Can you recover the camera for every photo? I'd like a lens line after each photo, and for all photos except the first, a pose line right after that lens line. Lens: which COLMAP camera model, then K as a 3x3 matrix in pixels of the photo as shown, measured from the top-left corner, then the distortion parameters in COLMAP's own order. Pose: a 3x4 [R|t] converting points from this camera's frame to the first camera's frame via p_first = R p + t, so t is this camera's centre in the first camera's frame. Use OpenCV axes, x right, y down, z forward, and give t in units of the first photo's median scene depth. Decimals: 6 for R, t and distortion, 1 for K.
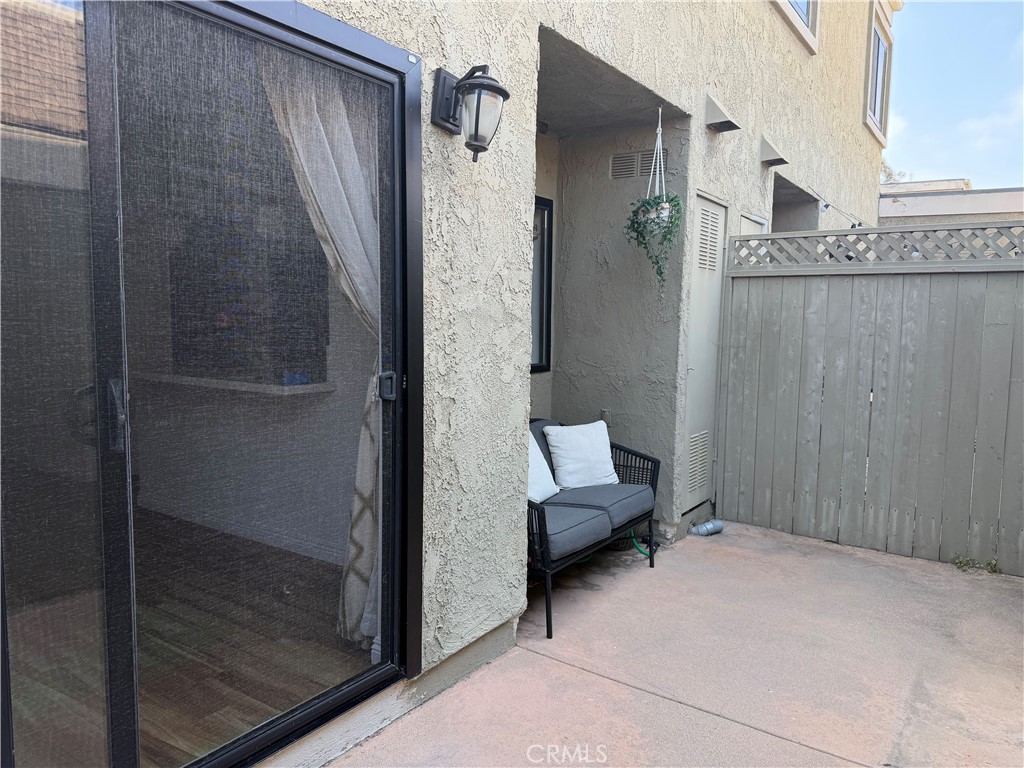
lens RADIAL K [[719.4, 0, 516.3], [0, 719.4, 384.9], [0, 0, 1]] dist [0.057004, -0.070961]
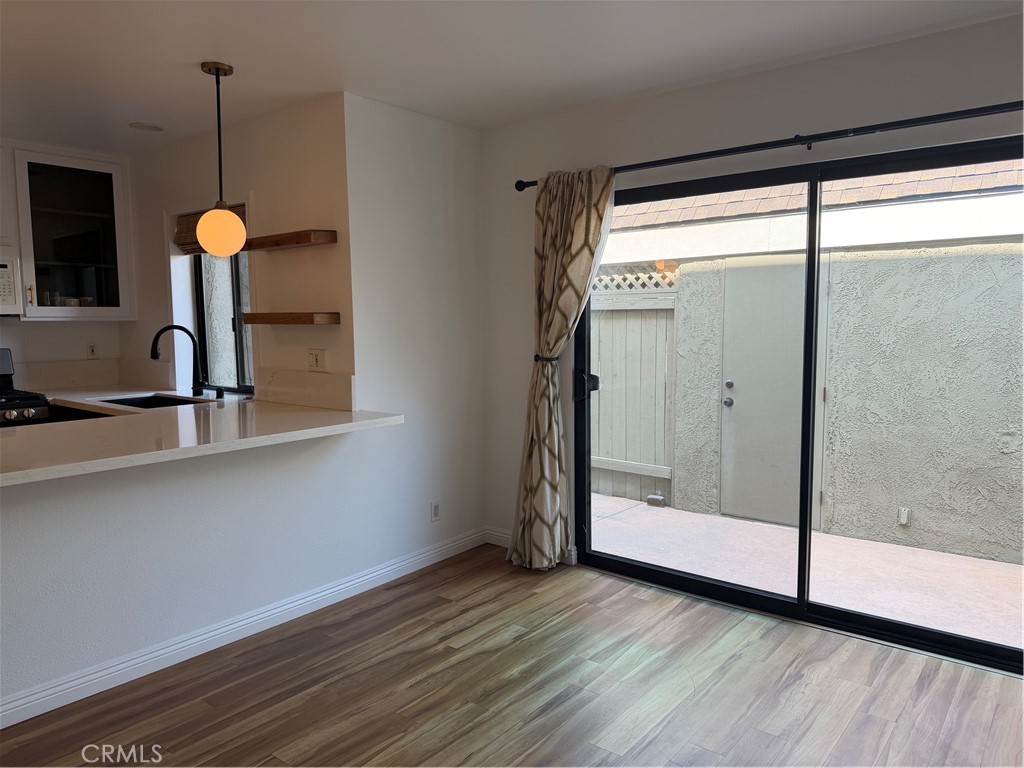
lens RADIAL K [[719.4, 0, 516.3], [0, 719.4, 384.9], [0, 0, 1]] dist [0.057004, -0.070961]
pose [[0.070132, -0.105948, 0.991895, -0.936627], [0.102265, 0.989868, 0.098501, -0.087933], [-0.992282, 0.094528, 0.080257, 0.535006]]
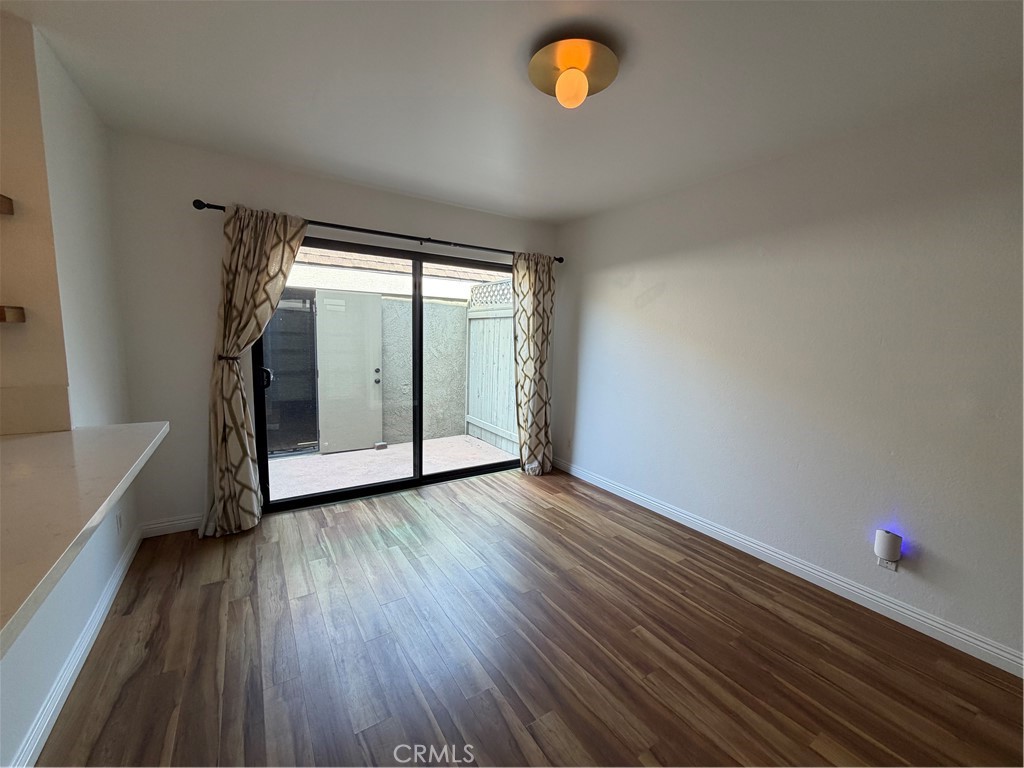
lens RADIAL K [[409.2, 0, 513.1], [0, 409.2, 383.2], [0, 0, 1]] dist [0.001878, -0.000297]
pose [[-0.922597, -0.086322, 0.375982, -0.686318], [-0.006323, 0.977895, 0.209000, -0.119668], [-0.385712, 0.190446, -0.902749, 0.931983]]
